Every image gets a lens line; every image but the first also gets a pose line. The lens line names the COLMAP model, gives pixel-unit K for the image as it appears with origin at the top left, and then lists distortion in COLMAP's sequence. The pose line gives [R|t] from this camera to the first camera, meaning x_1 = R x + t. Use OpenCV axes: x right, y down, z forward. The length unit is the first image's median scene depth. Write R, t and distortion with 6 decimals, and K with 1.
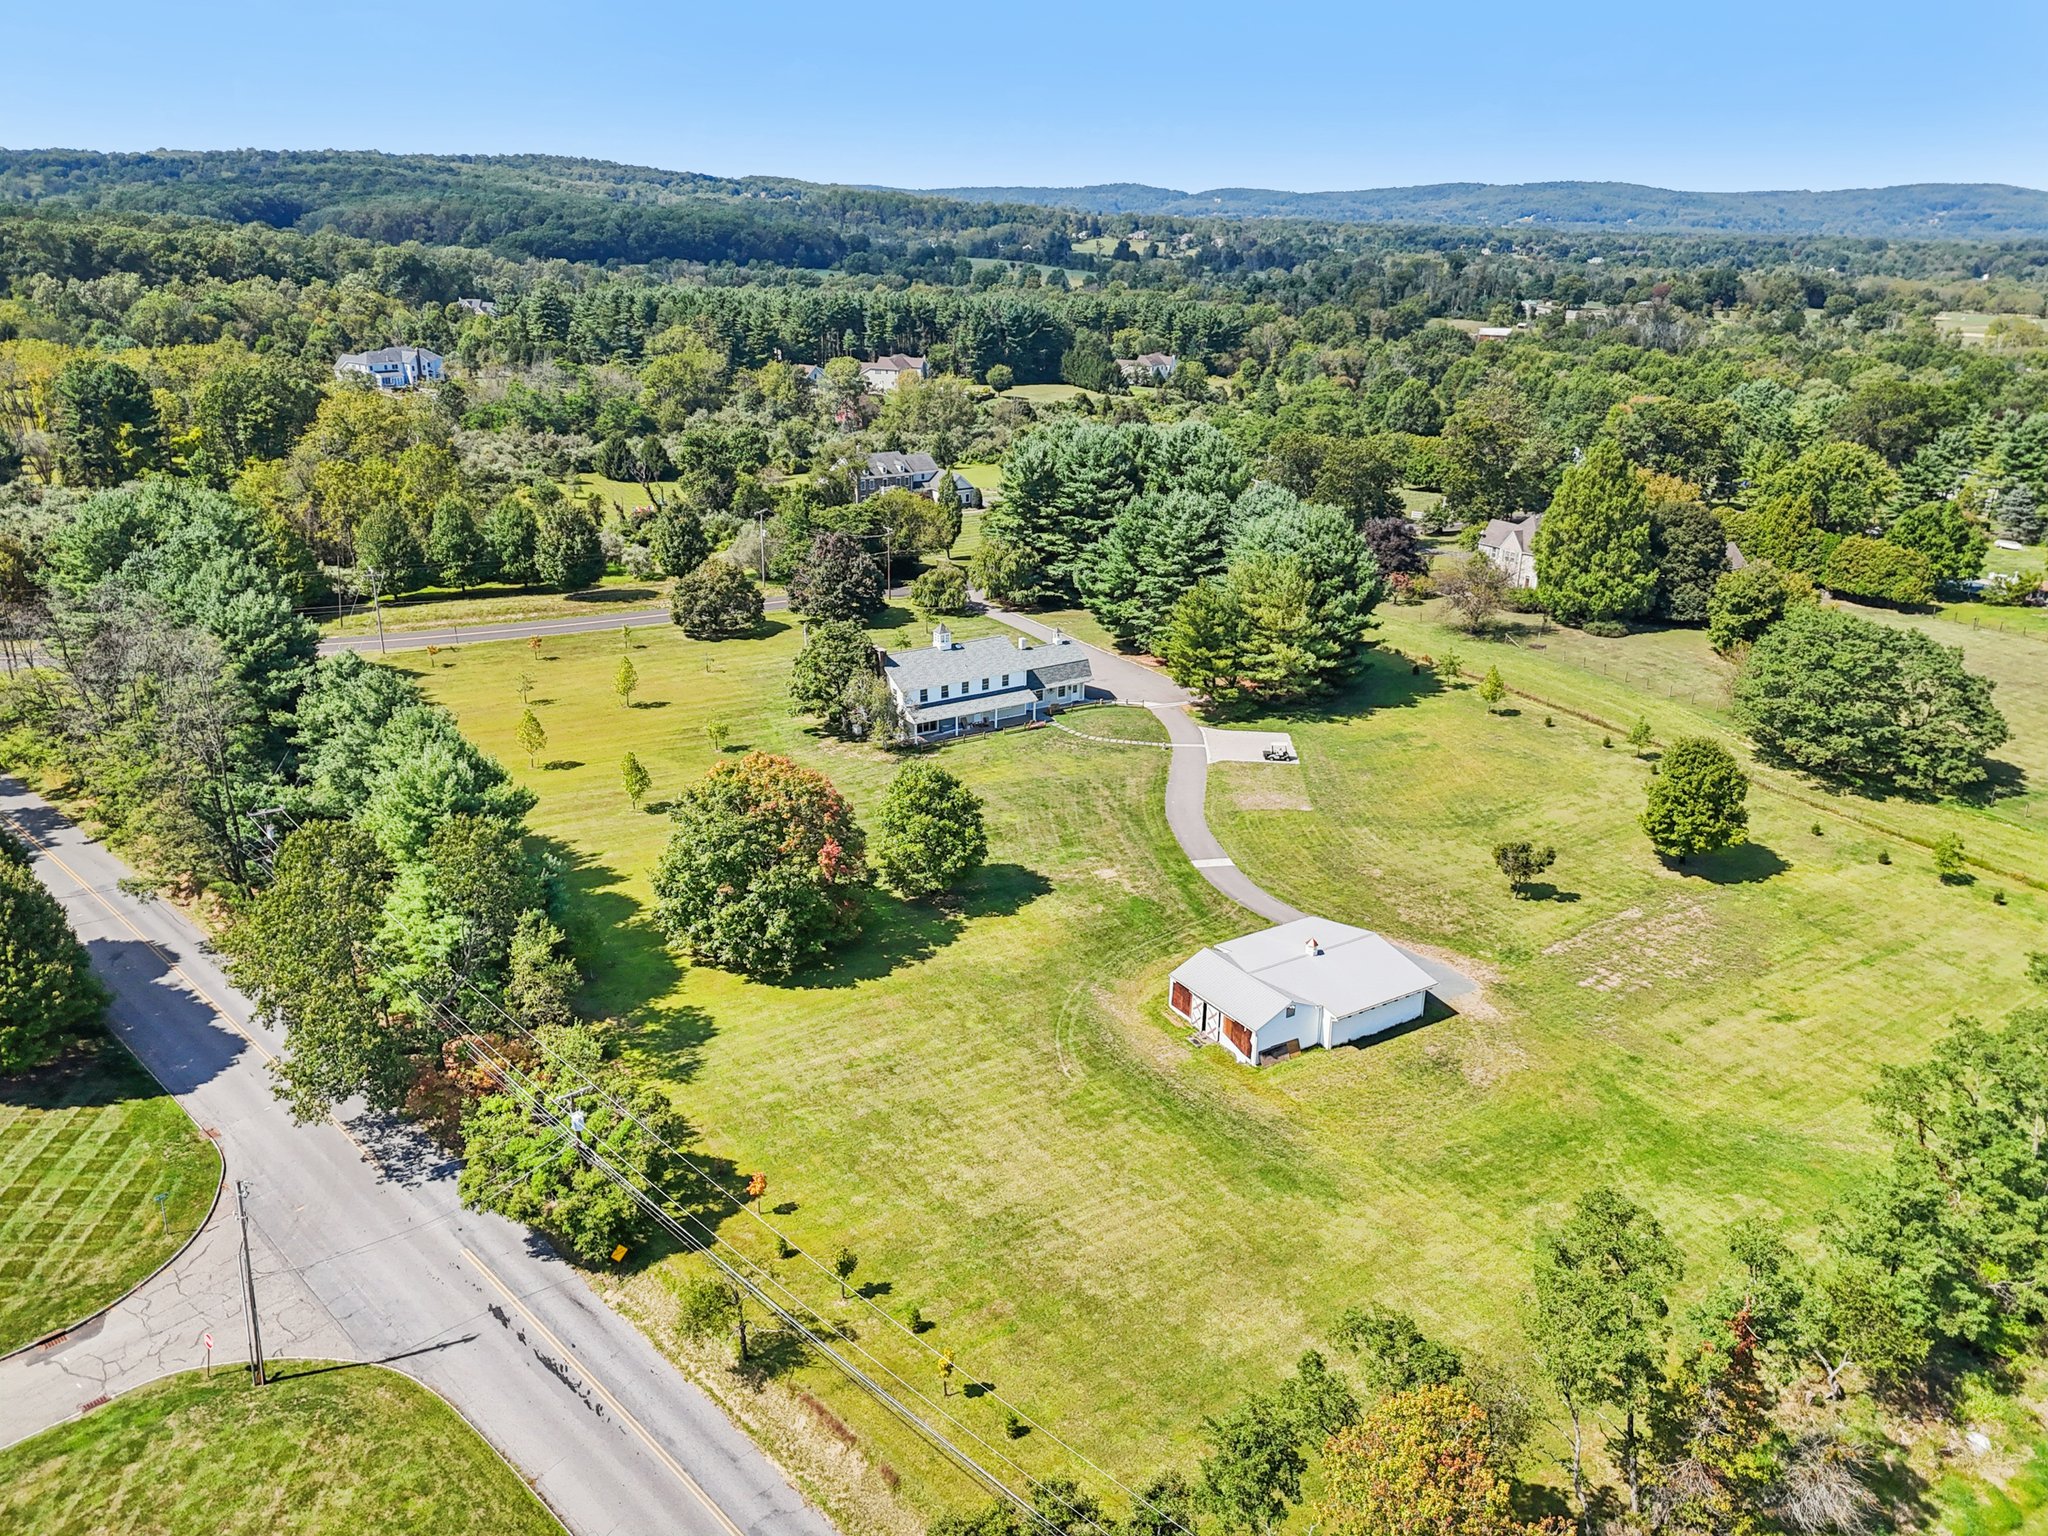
lens RADIAL K [[1516.2, 0, 1011.7], [0, 1516.2, 771.3], [0, 0, 1]] dist [0.069605, -0.065116]
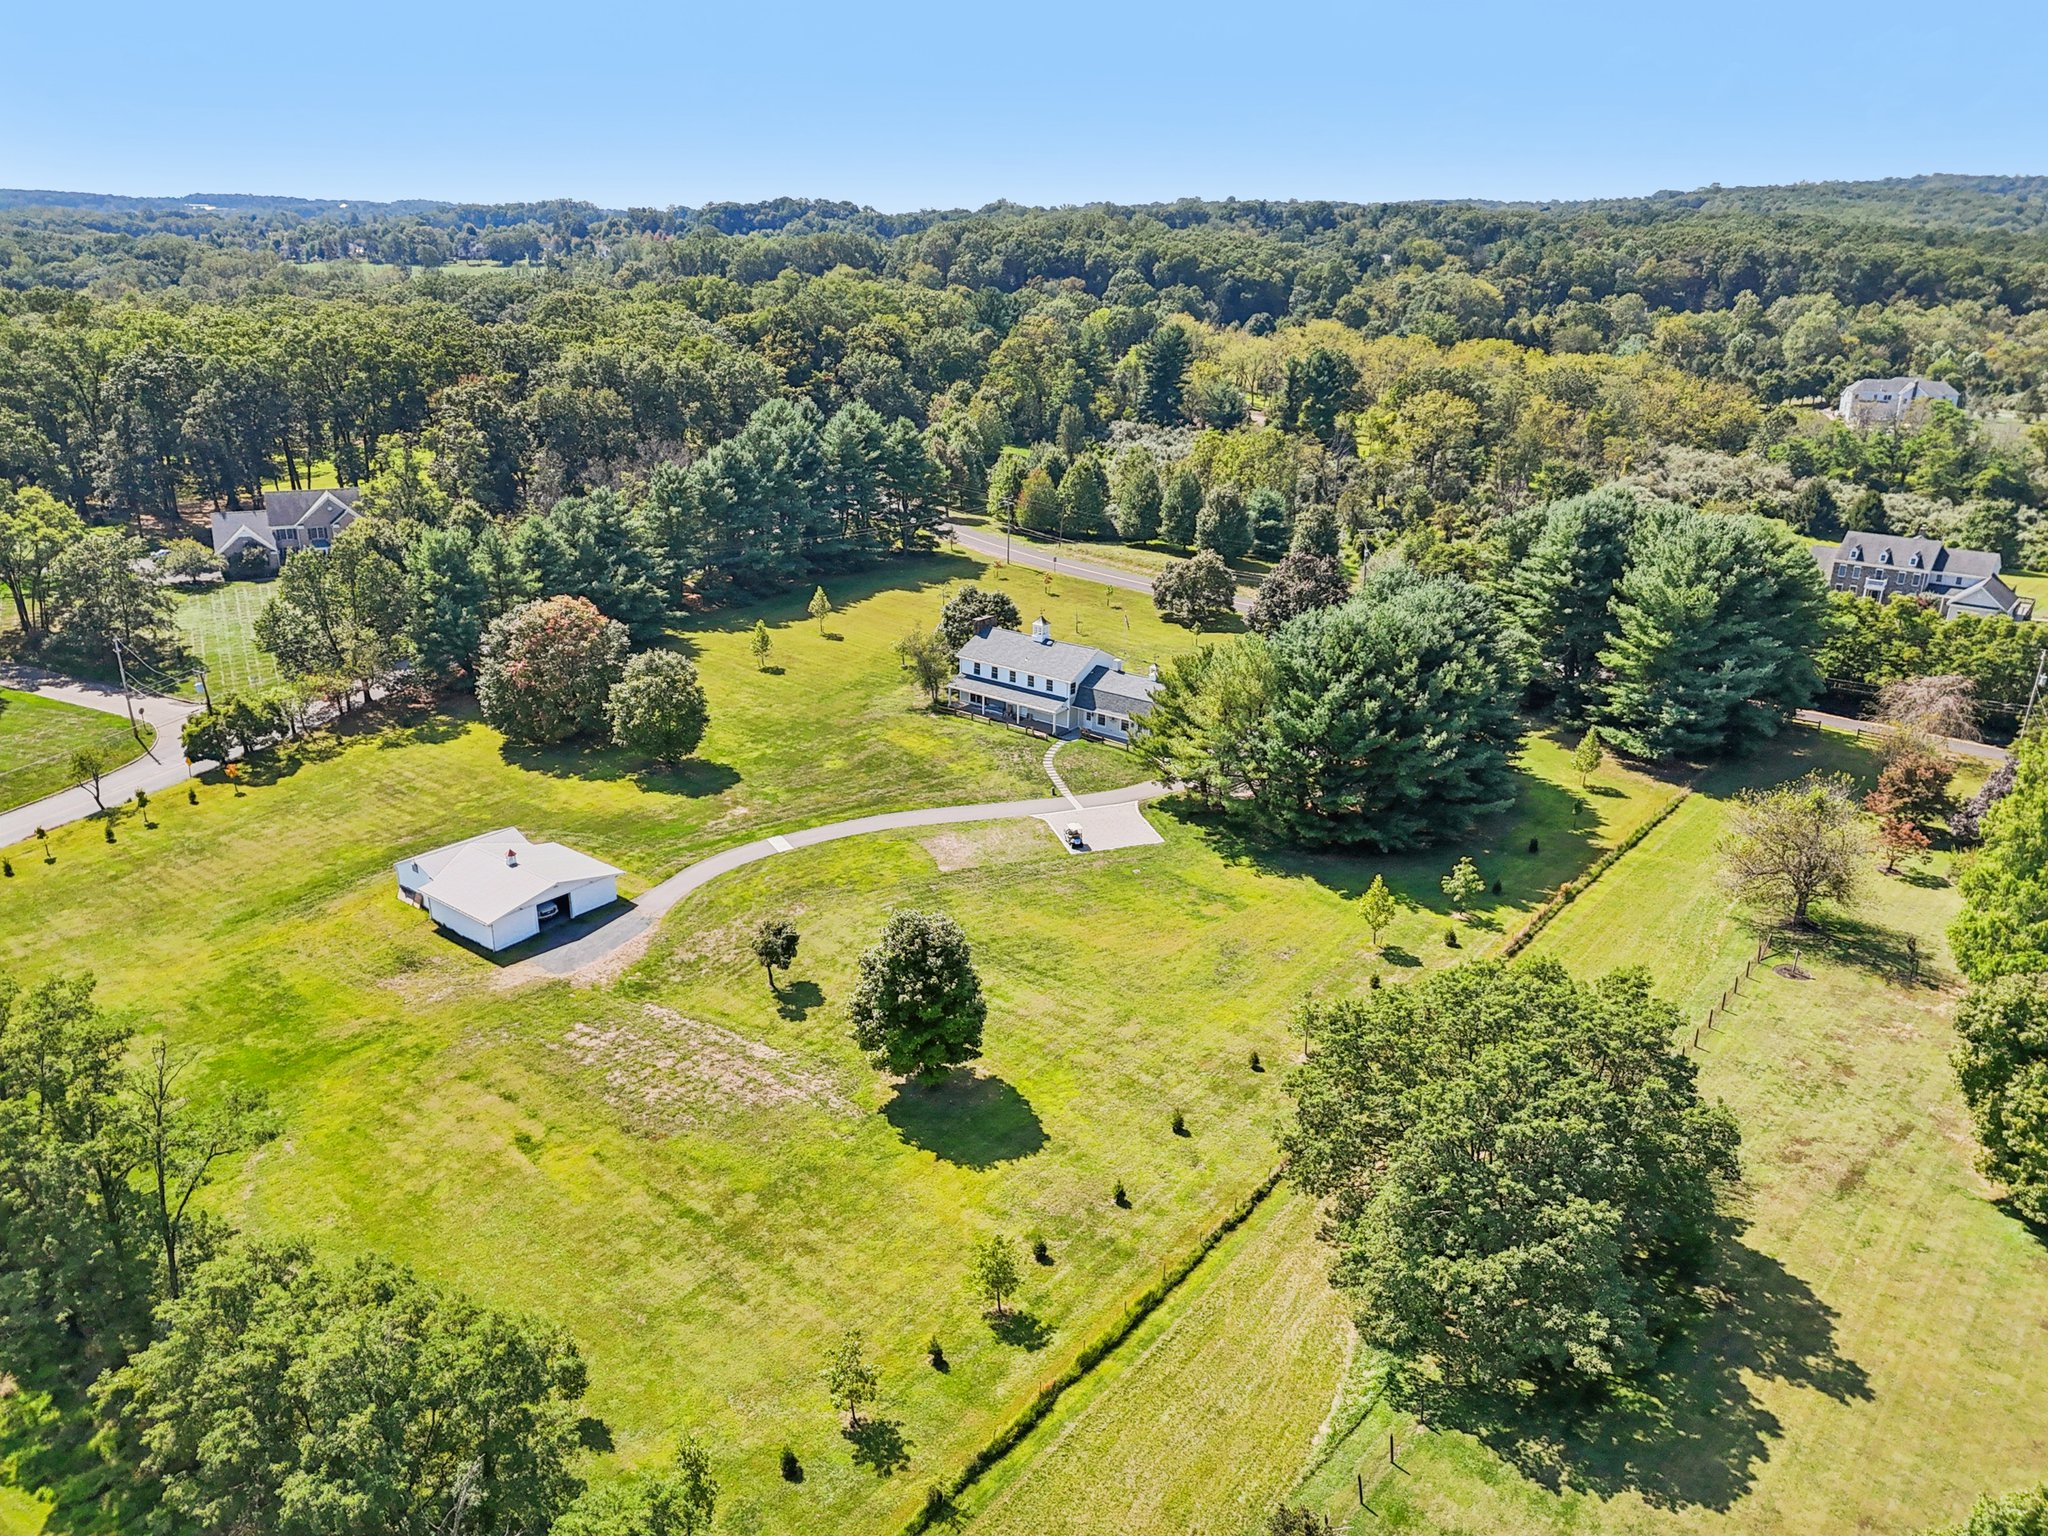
lens RADIAL K [[1516.2, 0, 1011.7], [0, 1516.2, 771.3], [0, 0, 1]] dist [0.069605, -0.065116]
pose [[0.315062, 0.320783, -0.893215, 0.707285], [-0.335101, 0.918130, 0.211531, -0.166066], [0.887943, 0.232672, 0.396763, 0.468555]]
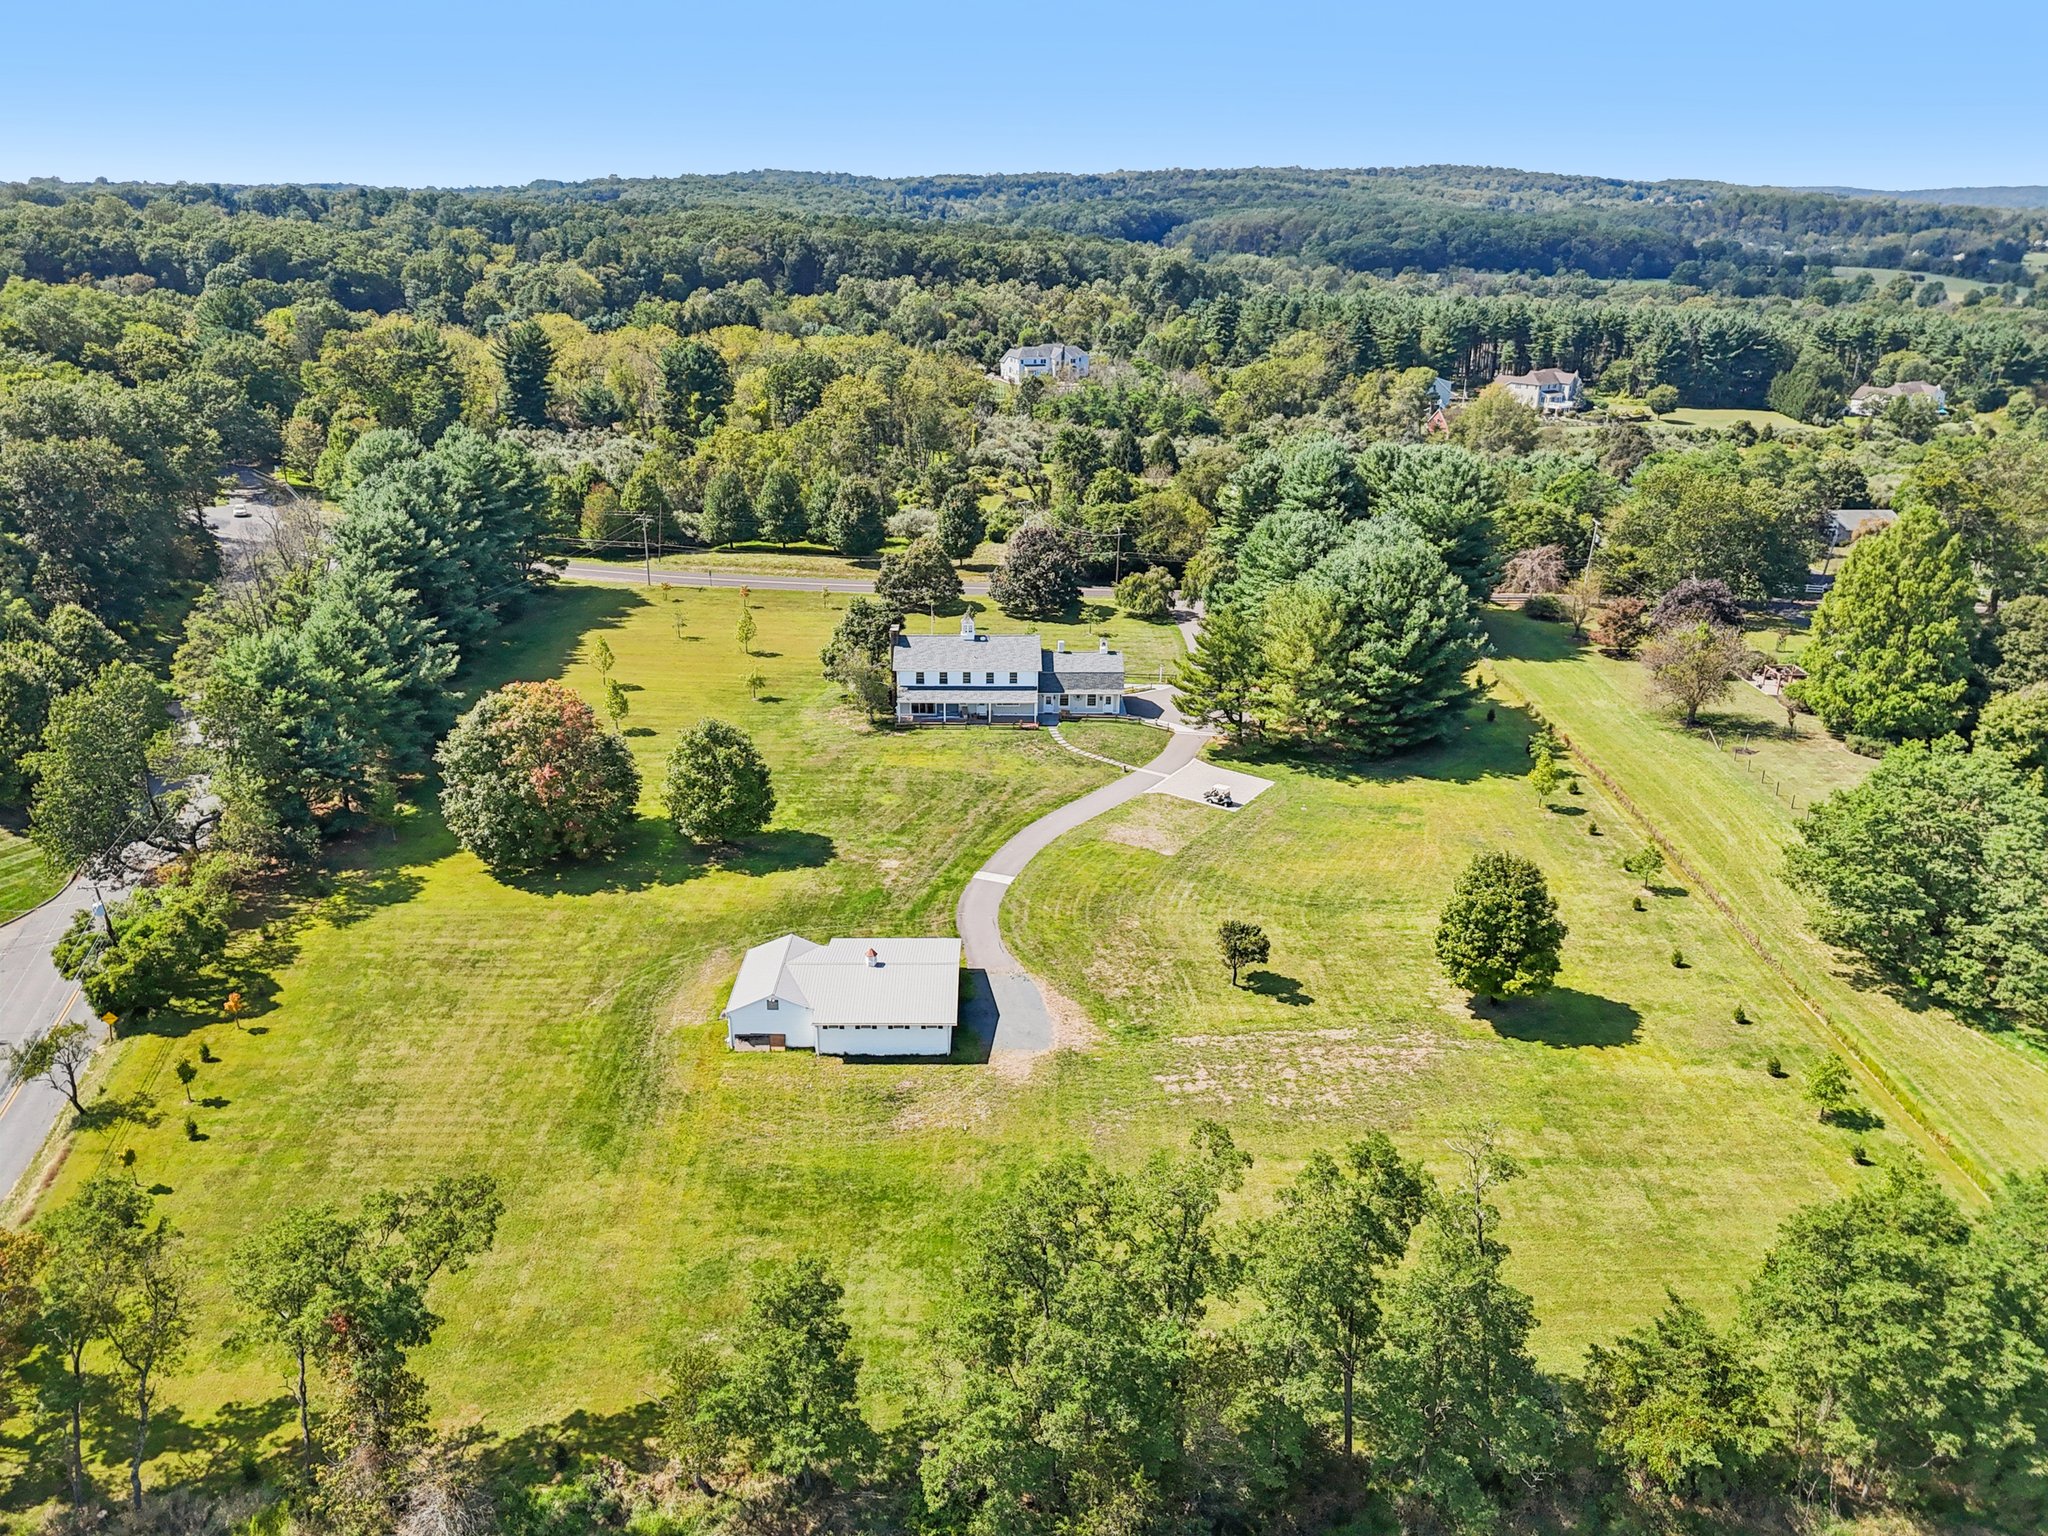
lens RADIAL K [[1516.2, 0, 1011.7], [0, 1516.2, 771.3], [0, 0, 1]] dist [0.069605, -0.065116]
pose [[0.846390, 0.180688, -0.500974, 0.403690], [-0.183331, 0.982045, 0.044462, -0.034273], [0.500013, 0.054212, 0.864319, 0.102206]]
